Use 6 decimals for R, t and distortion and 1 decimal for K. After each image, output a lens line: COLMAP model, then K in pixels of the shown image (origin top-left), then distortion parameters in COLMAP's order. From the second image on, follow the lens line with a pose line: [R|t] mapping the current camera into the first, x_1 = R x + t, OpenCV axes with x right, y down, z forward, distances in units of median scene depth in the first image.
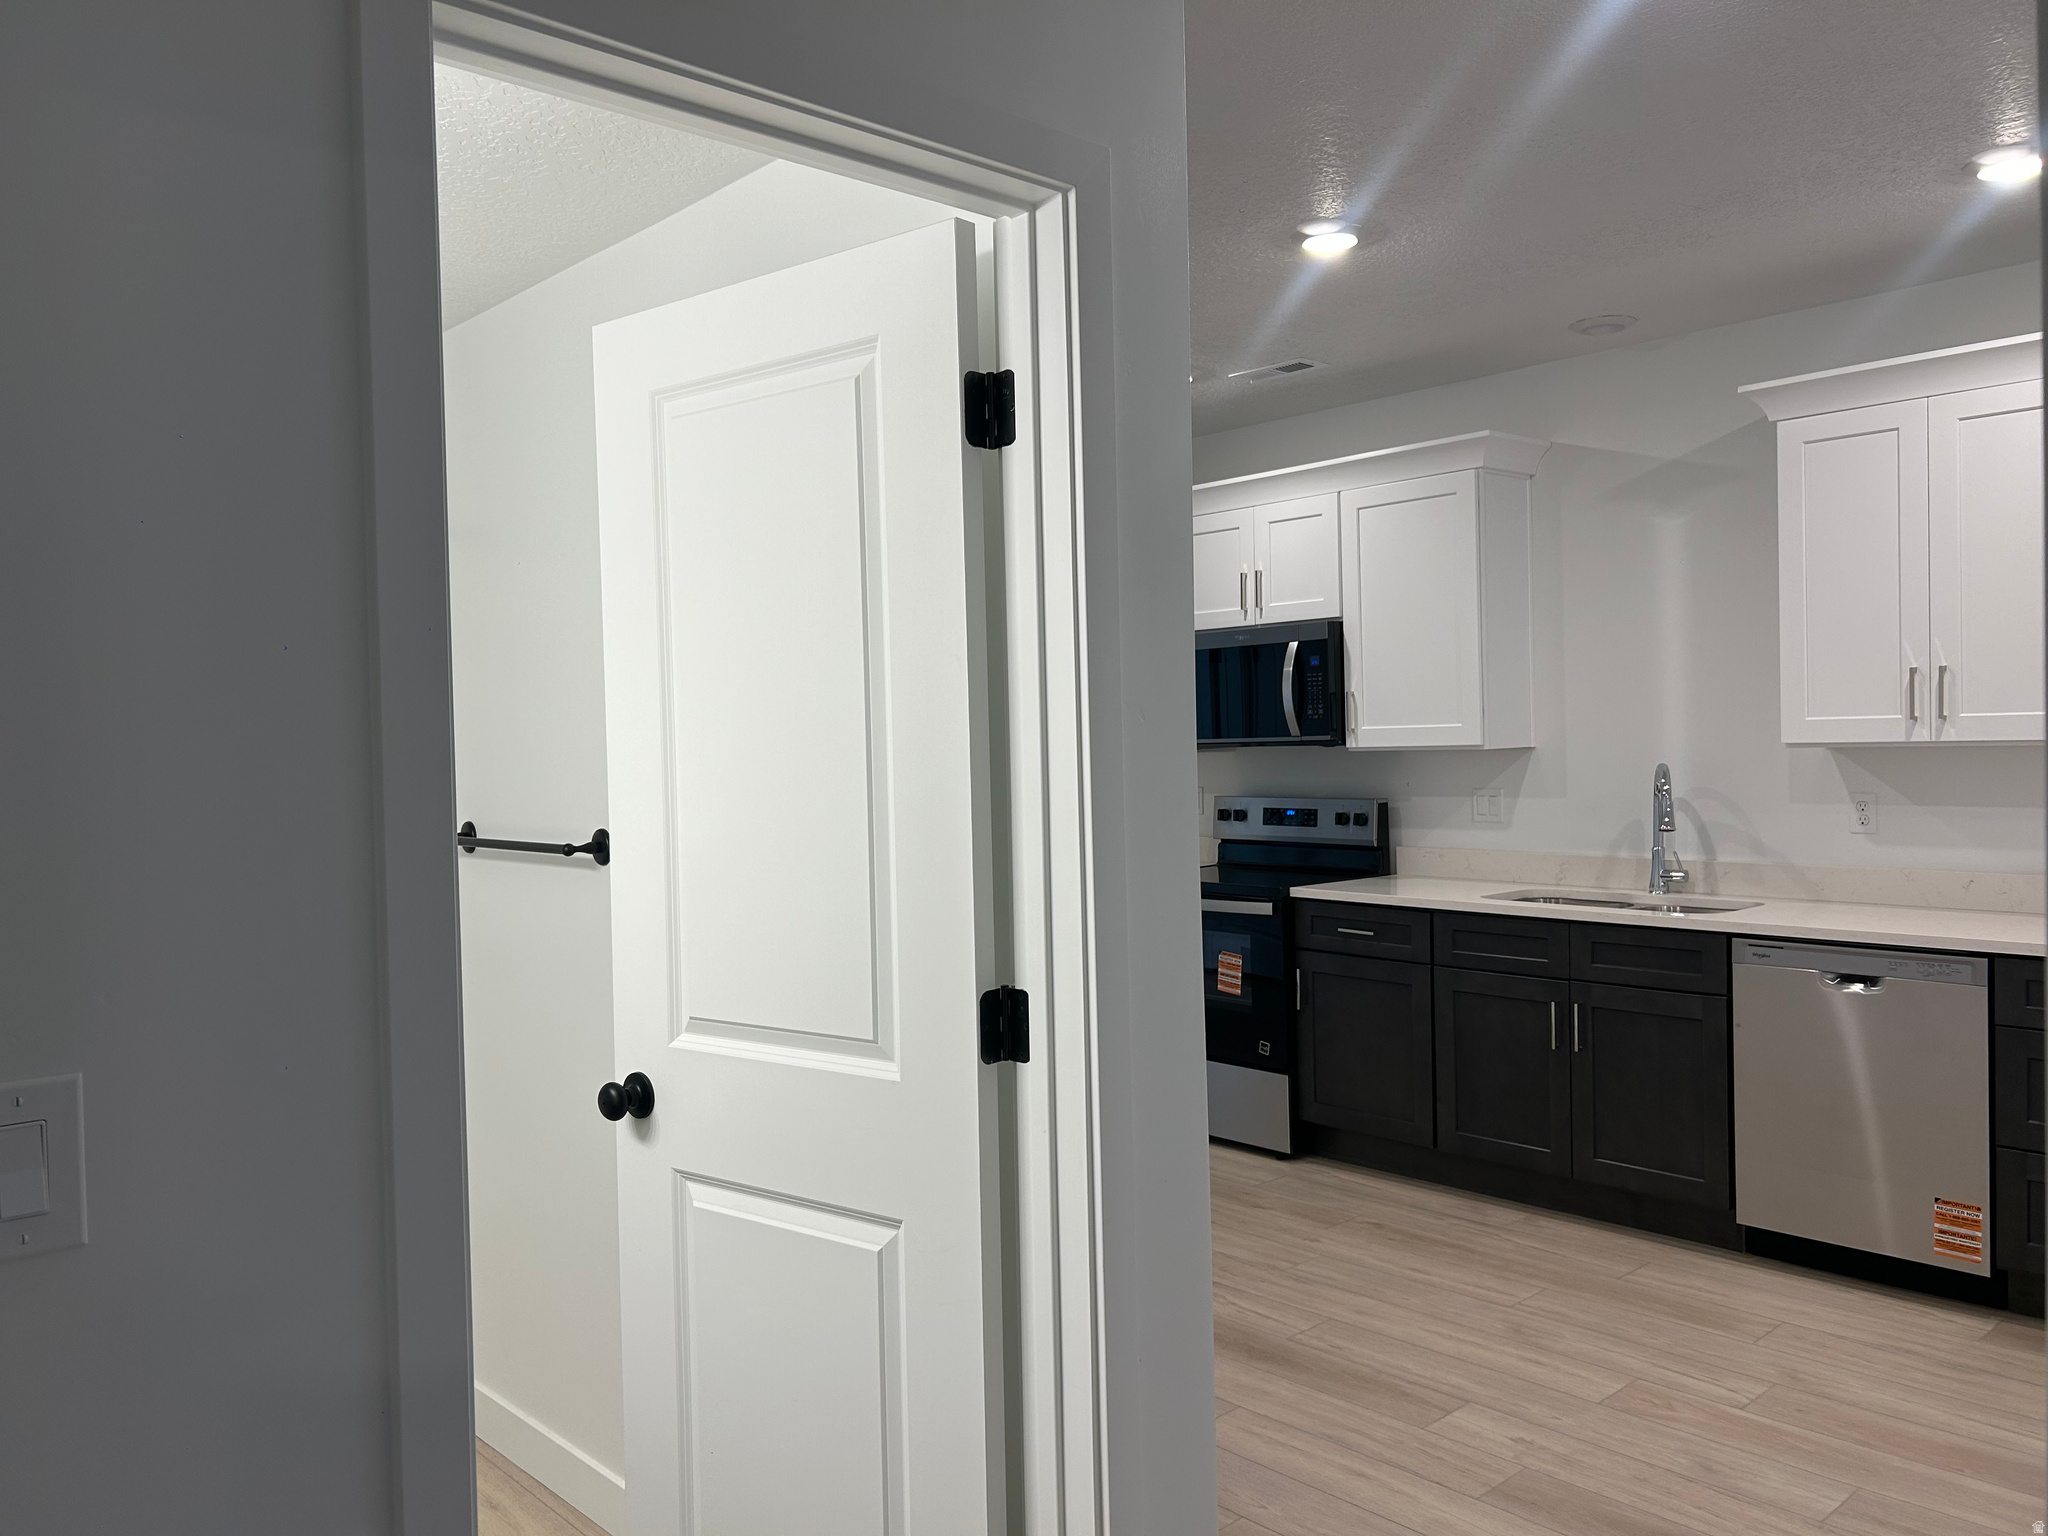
lens RADIAL K [[1540.5, 0, 1024.5], [0, 1540.5, 765.7], [0, 0, 1]] dist [0.066072, -0.072297]
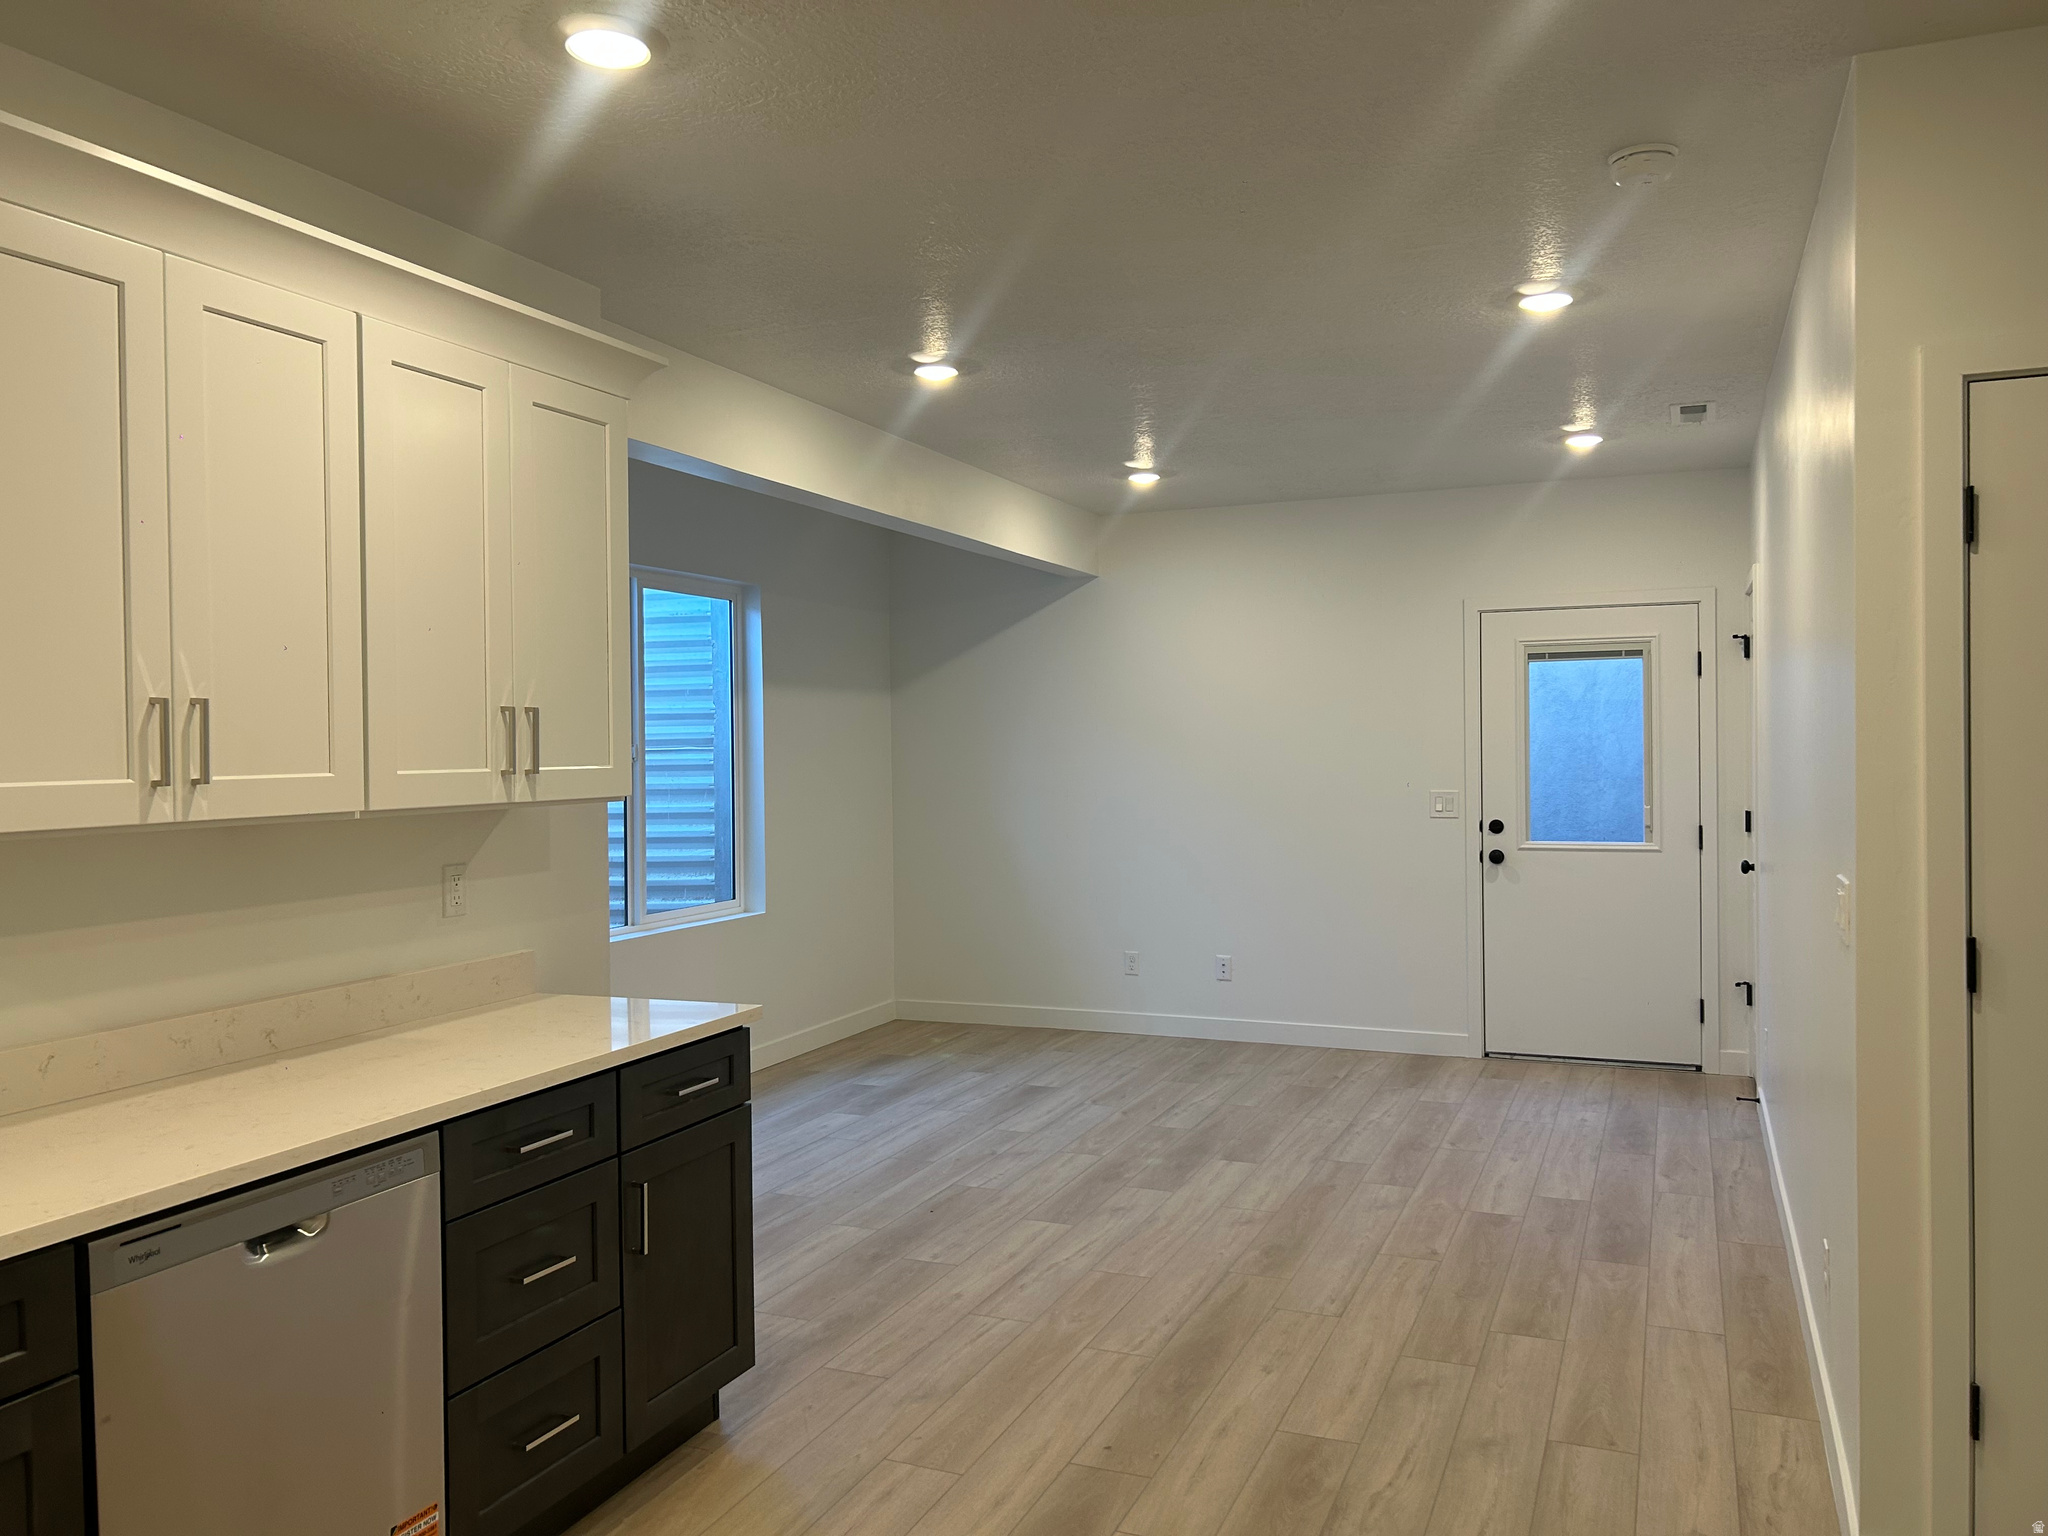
lens RADIAL K [[1540.5, 0, 1025.6], [0, 1540.5, 774.5], [0, 0, 1]] dist [0.066072, -0.072297]
pose [[-0.405560, 0.006561, 0.914045, -0.102995], [0.046559, 0.998824, 0.013488, -0.026710], [-0.912882, 0.048028, -0.405389, 0.946760]]
